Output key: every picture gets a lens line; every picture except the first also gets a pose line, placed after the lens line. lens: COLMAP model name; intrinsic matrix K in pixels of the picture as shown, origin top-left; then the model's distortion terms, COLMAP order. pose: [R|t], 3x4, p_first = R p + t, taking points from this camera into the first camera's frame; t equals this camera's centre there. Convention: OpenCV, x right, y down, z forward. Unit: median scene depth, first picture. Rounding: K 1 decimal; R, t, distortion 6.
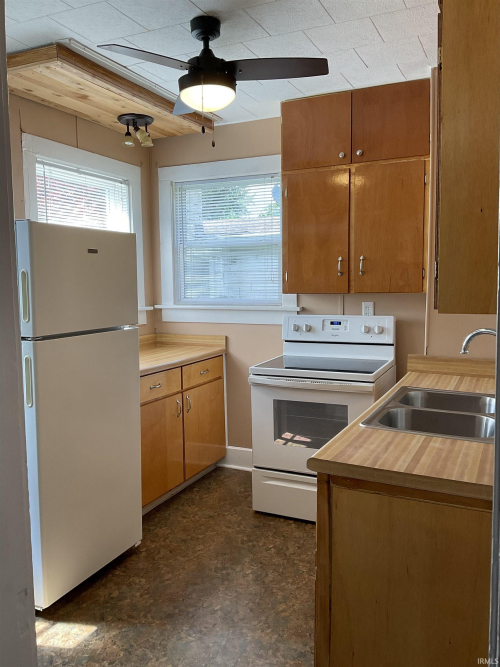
lens RADIAL K [[560.9, 0, 250.0], [0, 560.9, 333.5], [0, 0, 1]] dist [0.125734, -0.201482]
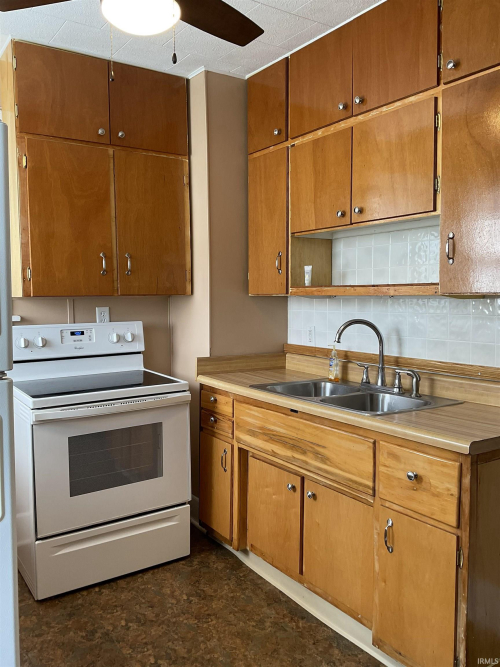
lens RADIAL K [[560.9, 0, 250.0], [0, 560.9, 333.5], [0, 0, 1]] dist [0.125734, -0.201482]
pose [[0.503434, -0.057592, 0.862112, -0.449547], [0.079234, 0.996649, 0.020311, -0.015574], [-0.860393, 0.058083, 0.506311, 0.378838]]
